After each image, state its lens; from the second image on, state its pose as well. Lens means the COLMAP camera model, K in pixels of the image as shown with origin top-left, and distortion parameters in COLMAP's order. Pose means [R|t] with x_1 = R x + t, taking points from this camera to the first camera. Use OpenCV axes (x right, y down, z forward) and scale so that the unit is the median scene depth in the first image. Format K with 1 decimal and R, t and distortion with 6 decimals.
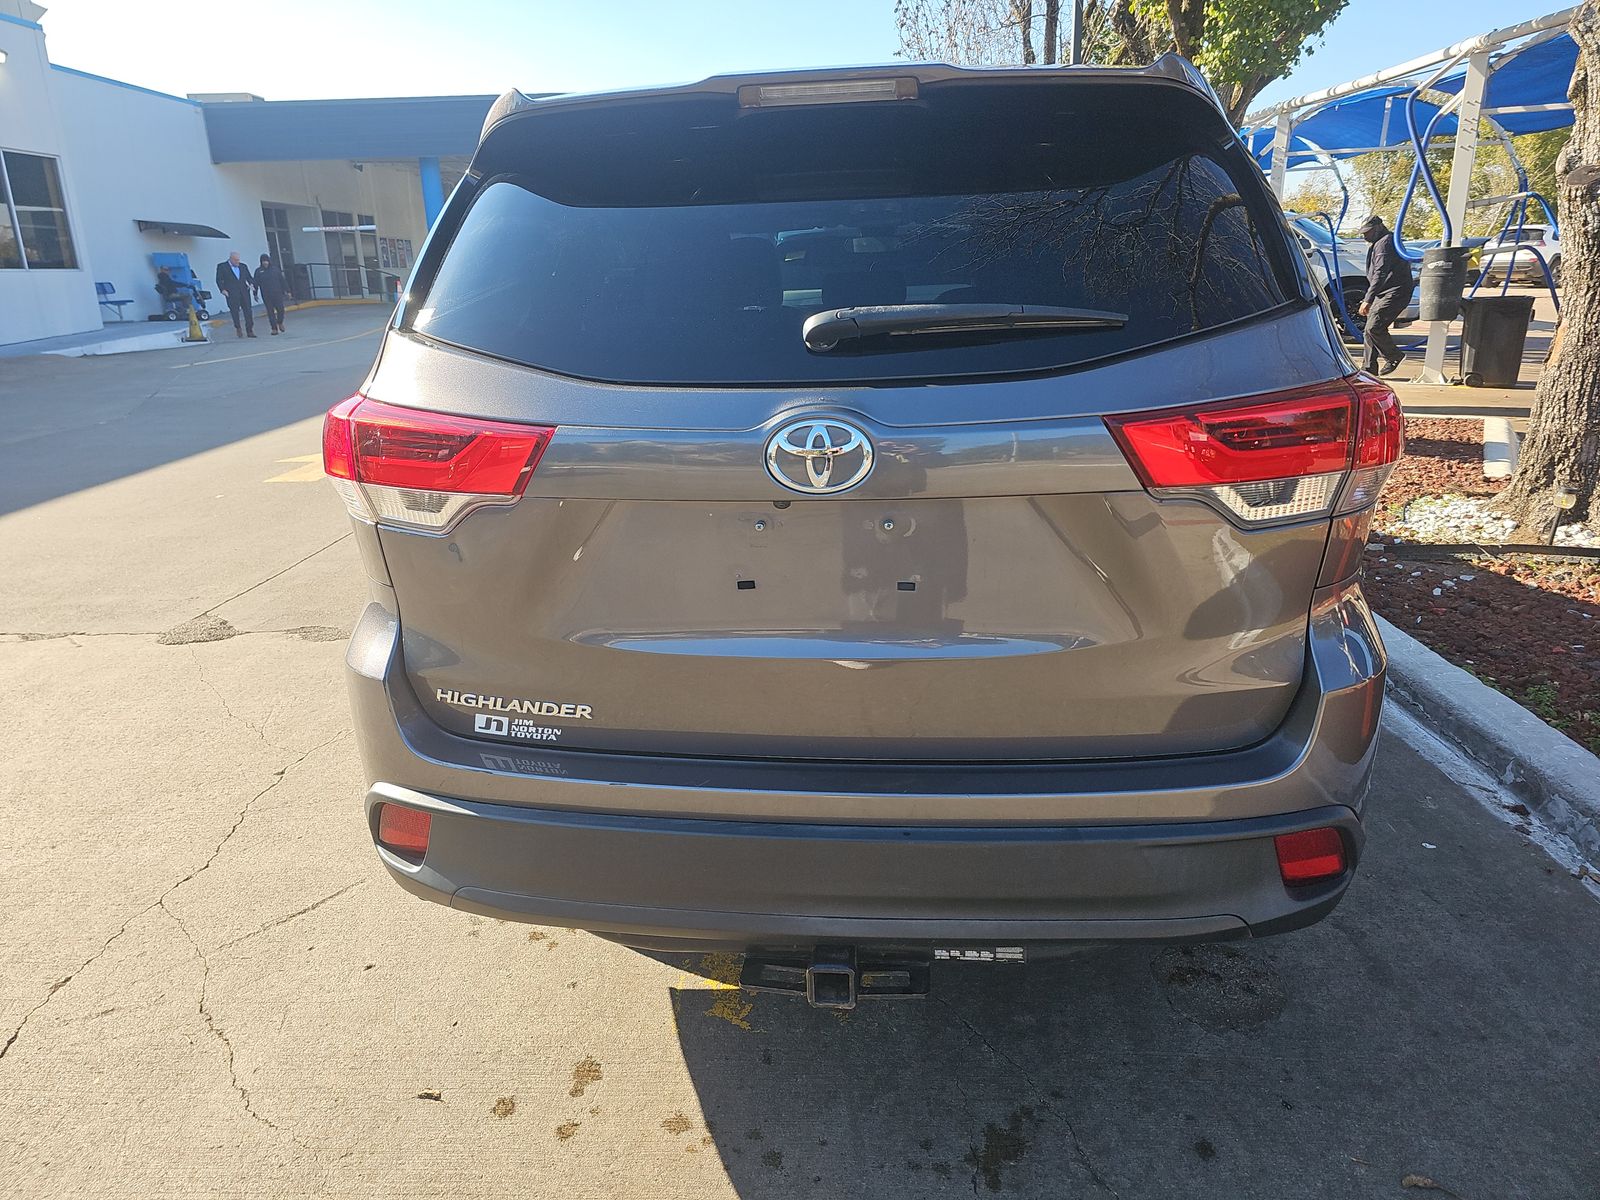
lens RADIAL K [[1052.0, 0, 797.9], [0, 1052.0, 600.3], [0, 0, 1]] dist [0.044541, -0.028108]
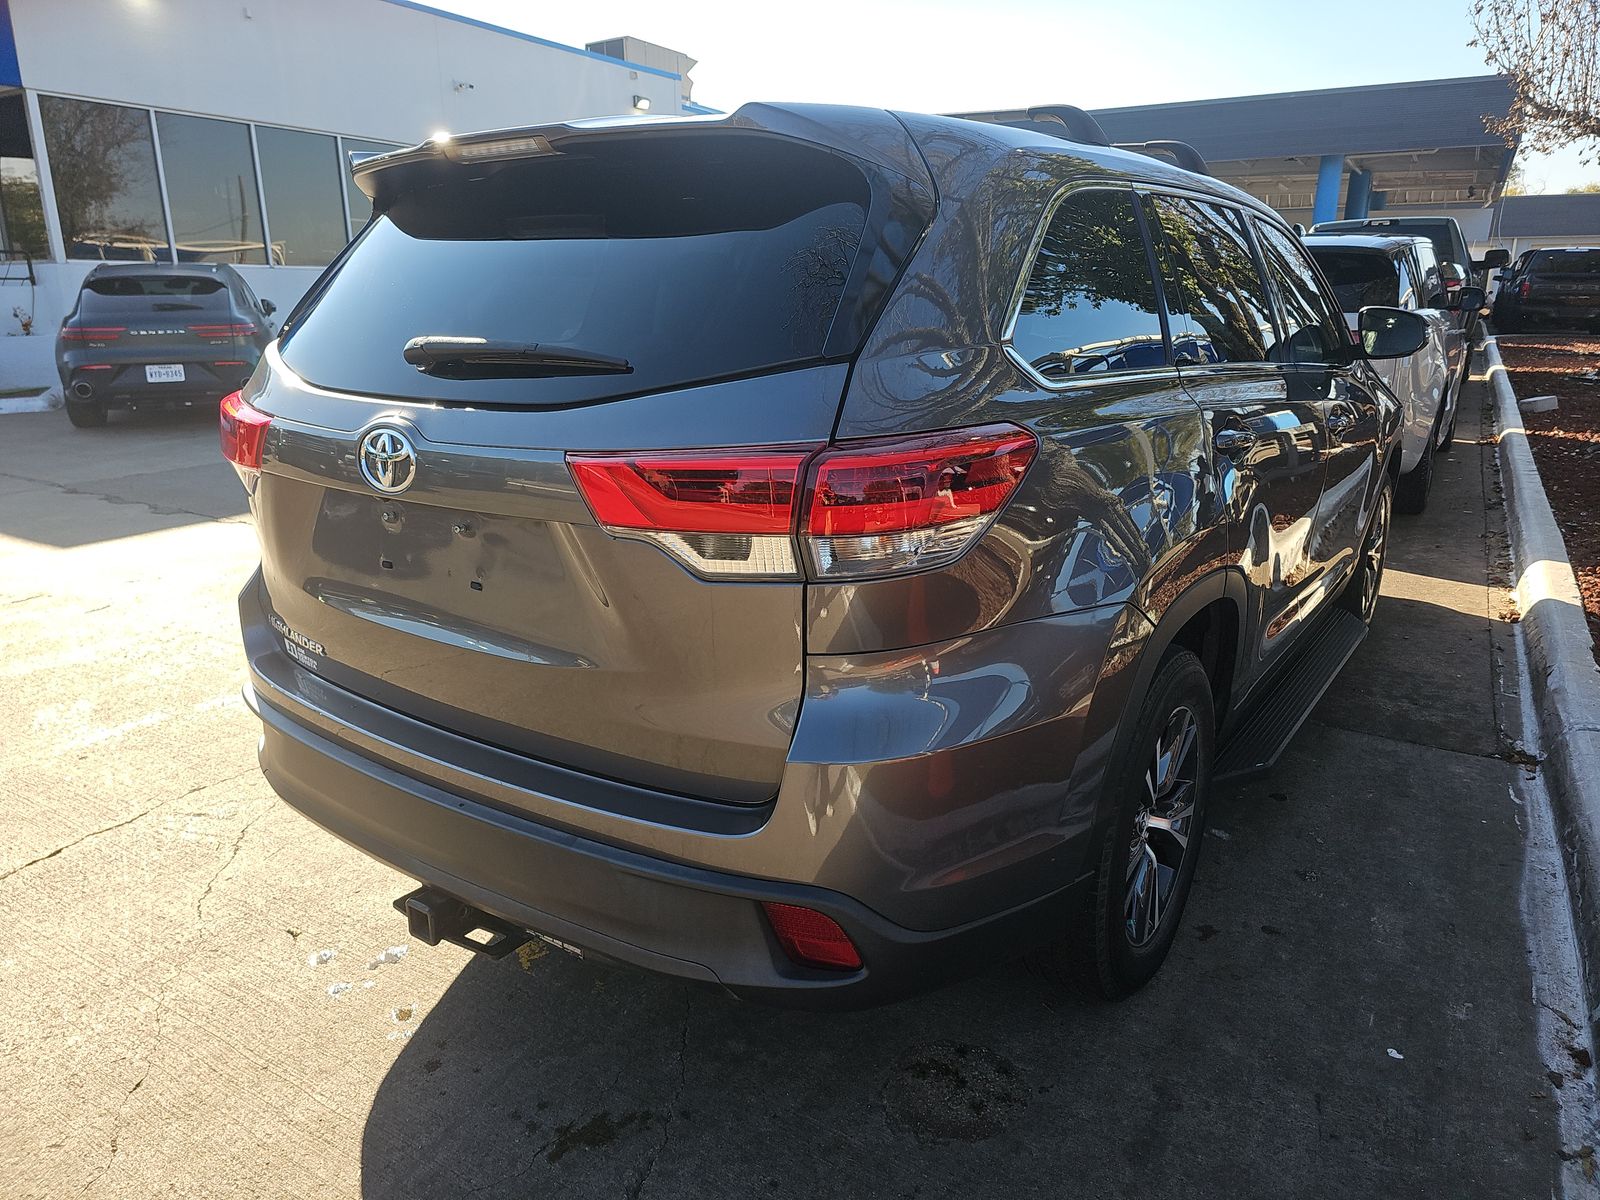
lens RADIAL K [[1052.0, 0, 800.2], [0, 1052.0, 600.4], [0, 0, 1]] dist [0.044541, -0.028108]
pose [[0.882236, 0.166707, -0.440304, 0.845862], [-0.171715, 0.984726, 0.028770, -0.082617], [0.438376, 0.050225, 0.897388, 0.129071]]
